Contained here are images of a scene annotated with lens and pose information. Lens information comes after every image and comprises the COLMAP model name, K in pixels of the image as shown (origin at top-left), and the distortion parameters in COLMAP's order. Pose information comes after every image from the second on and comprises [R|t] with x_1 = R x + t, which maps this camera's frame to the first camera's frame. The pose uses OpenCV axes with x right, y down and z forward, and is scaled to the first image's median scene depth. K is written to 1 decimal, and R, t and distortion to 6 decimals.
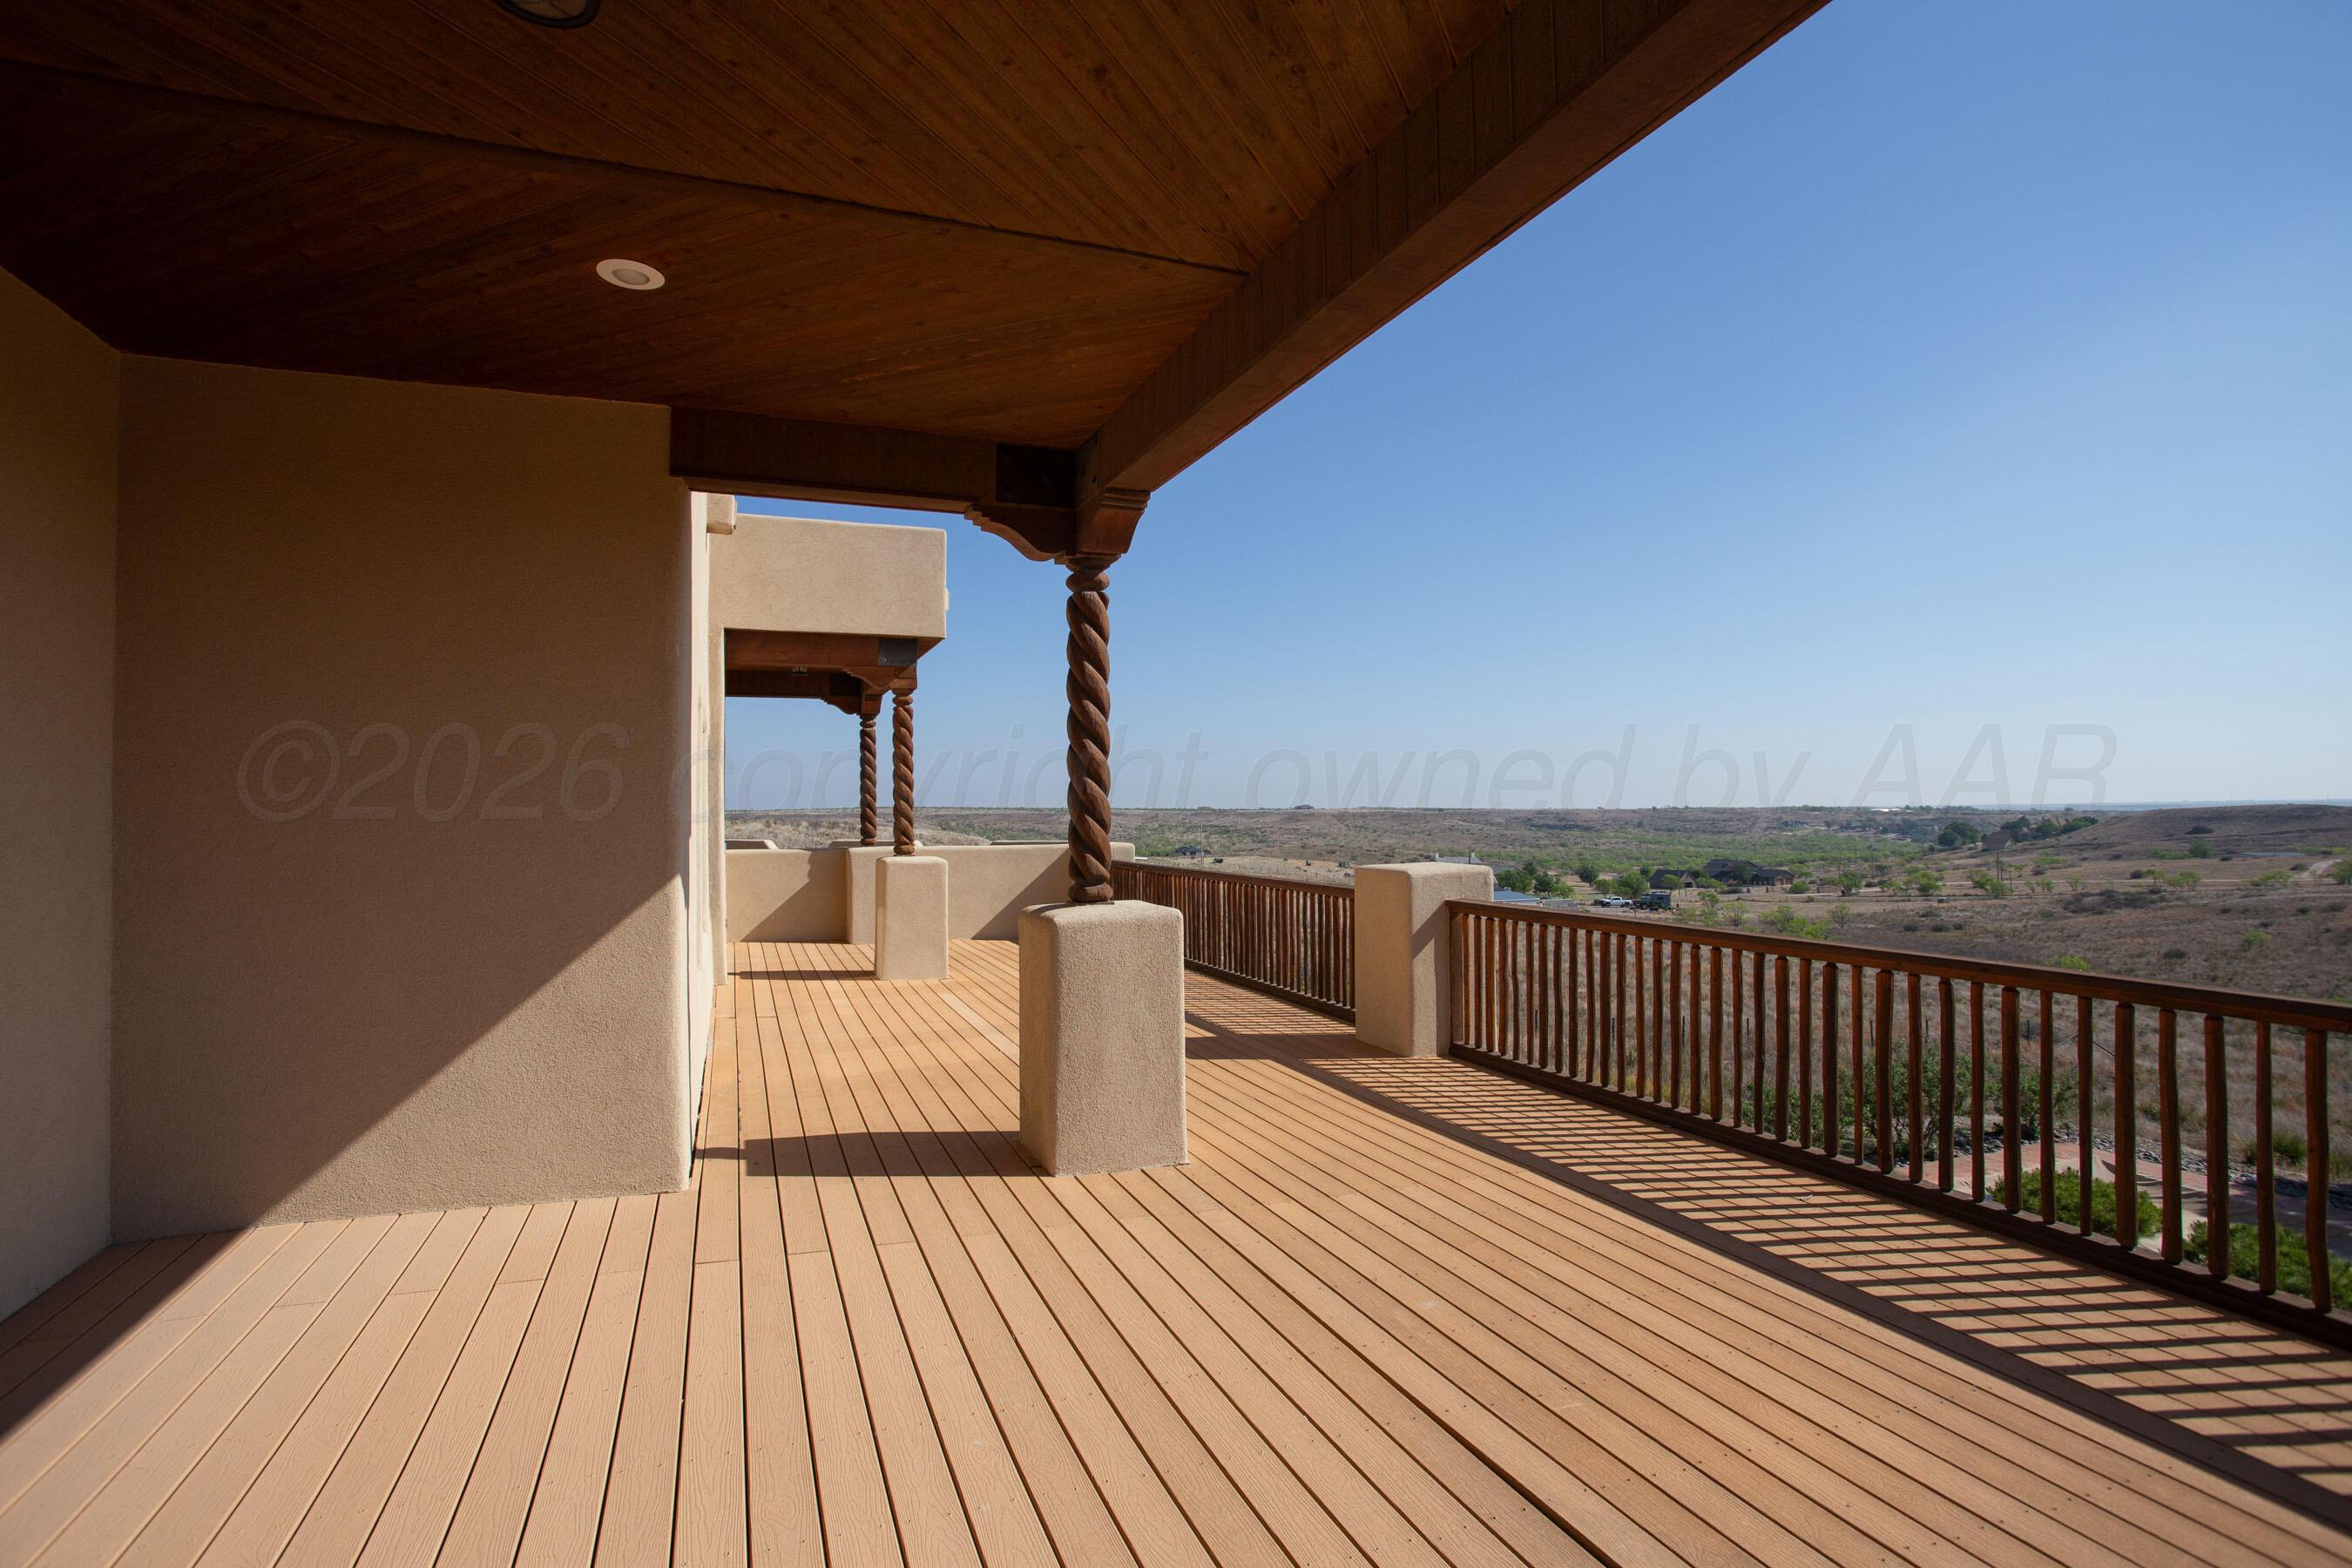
lens RADIAL K [[1187.4, 0, 1176.3], [0, 1187.4, 801.6], [0, 0, 1]] dist [-0.071585, 0.036941]
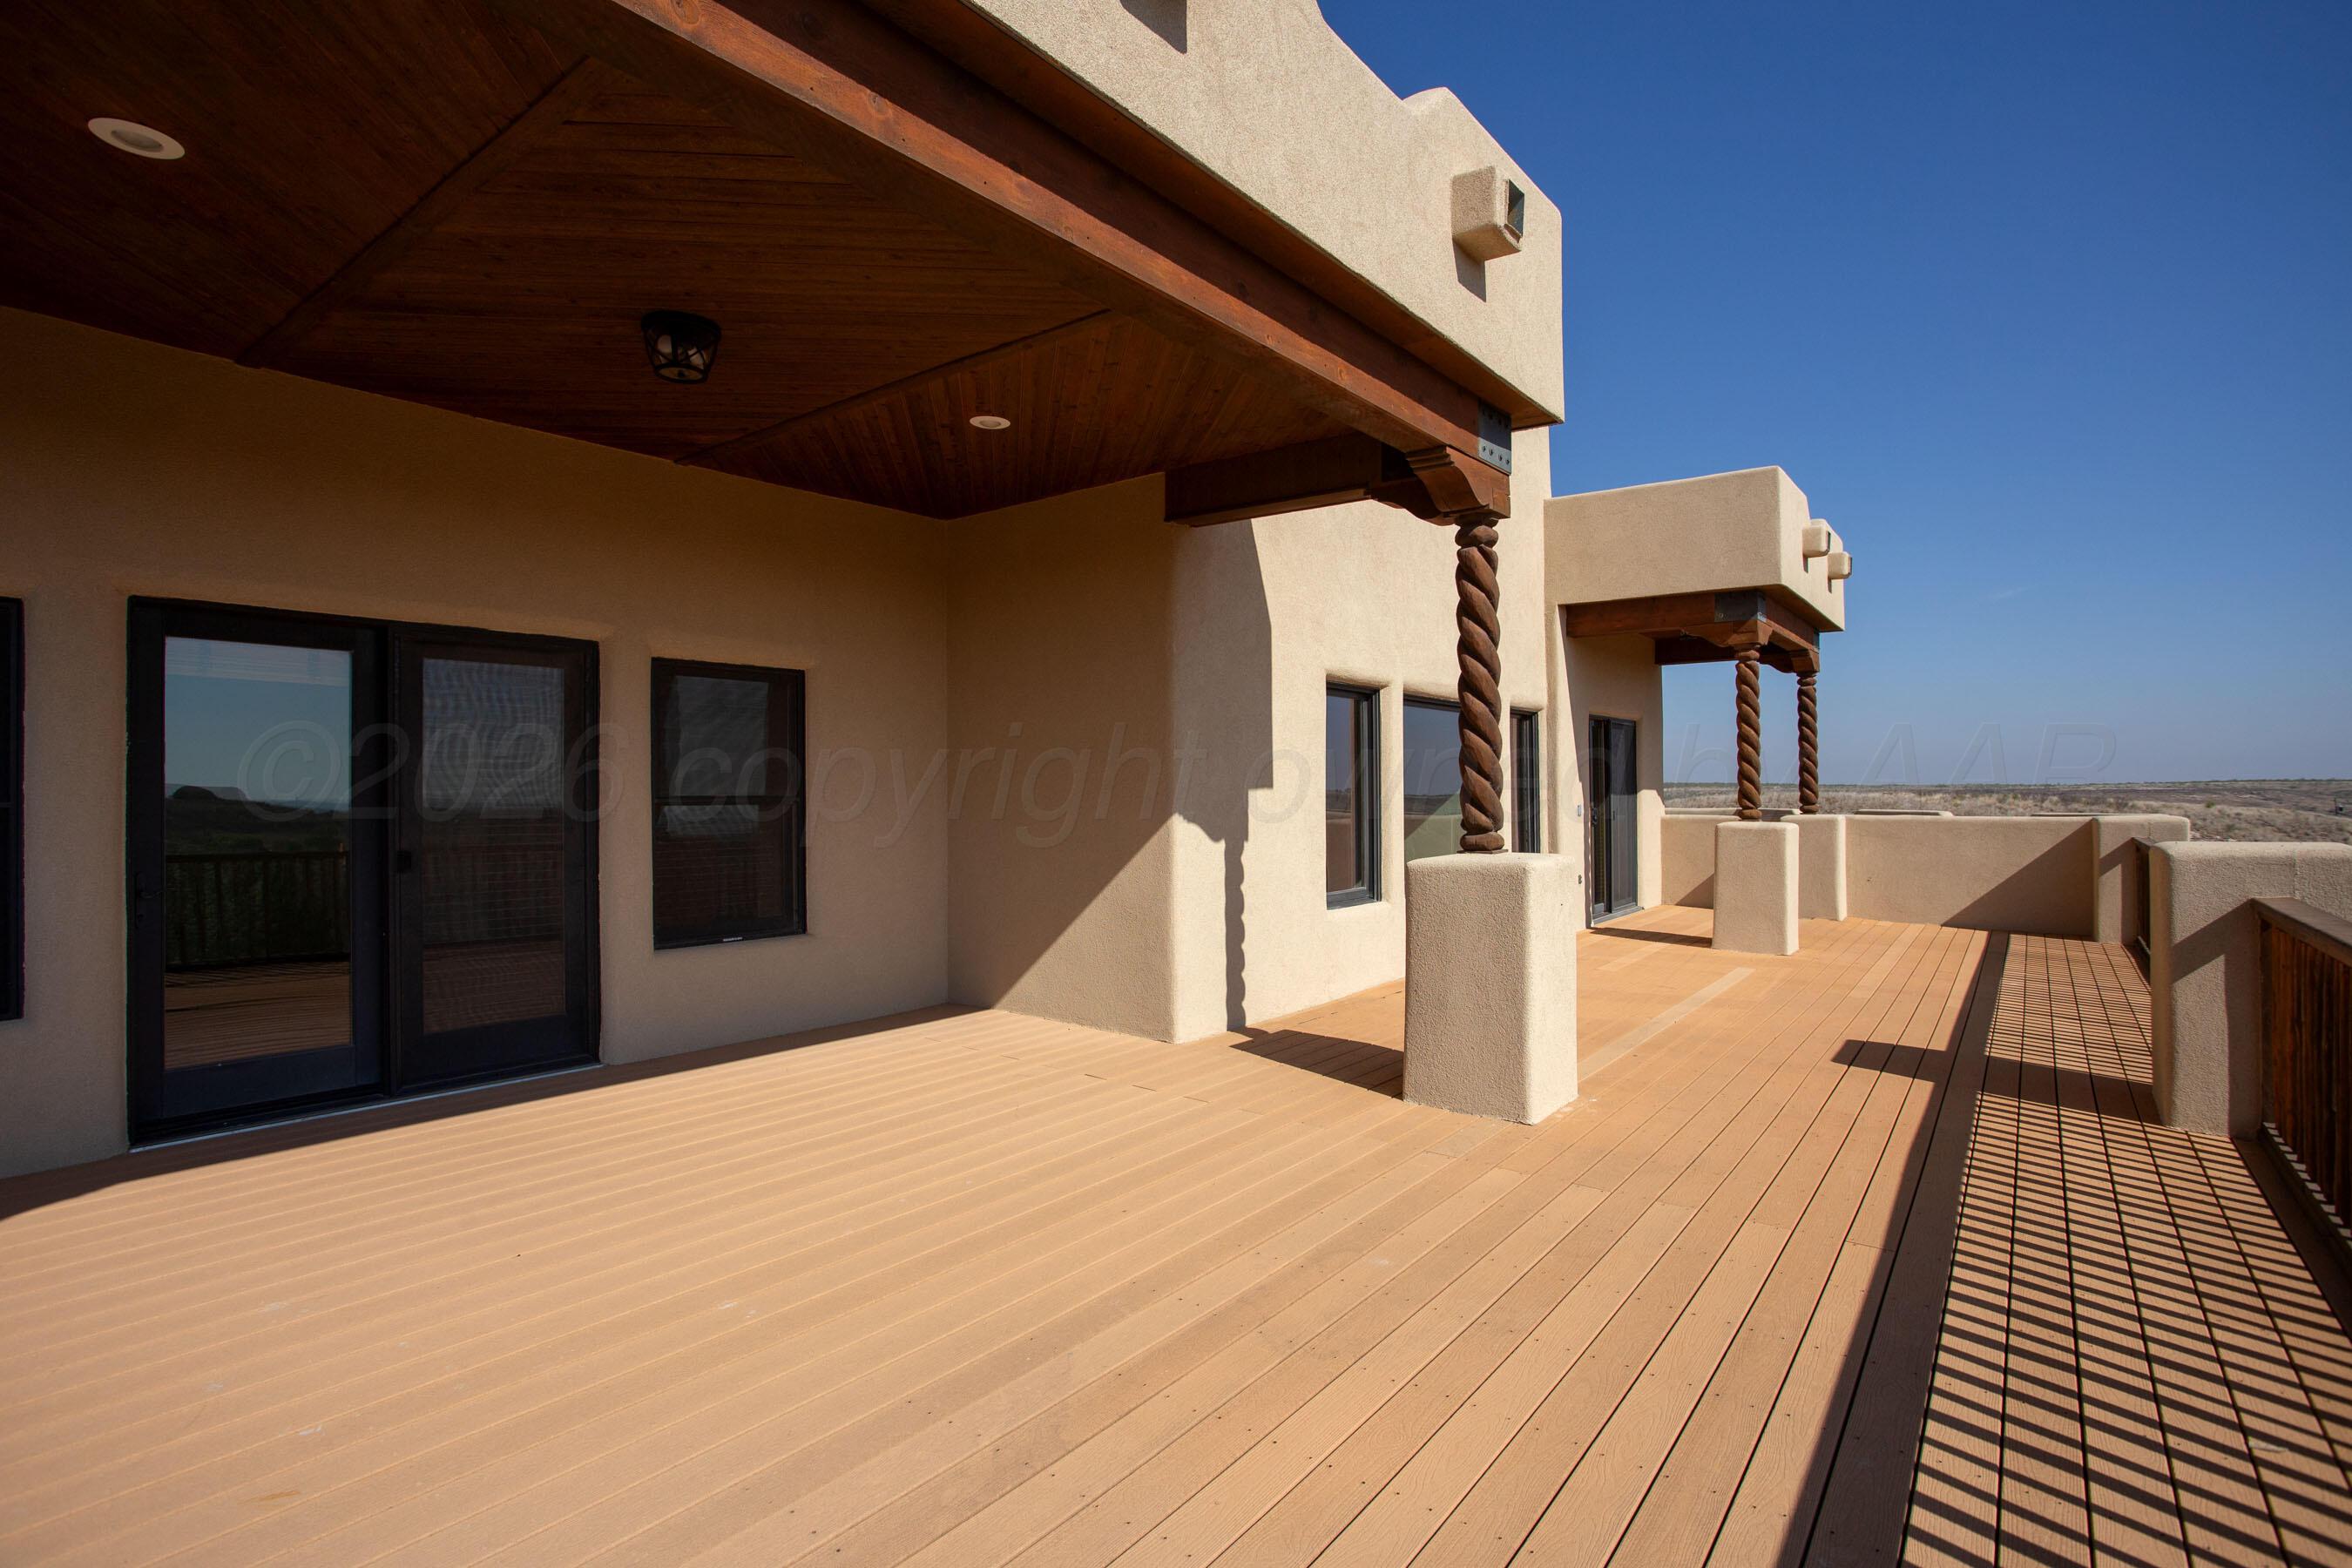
lens RADIAL K [[1187.4, 0, 1176.3], [0, 1187.4, 801.6], [0, 0, 1]] dist [-0.071585, 0.036941]
pose [[0.505298, 0.010147, -0.862885, 0.676911], [0.007318, 0.999845, 0.016044, 0.023875], [0.862914, -0.014422, 0.505145, 0.263536]]
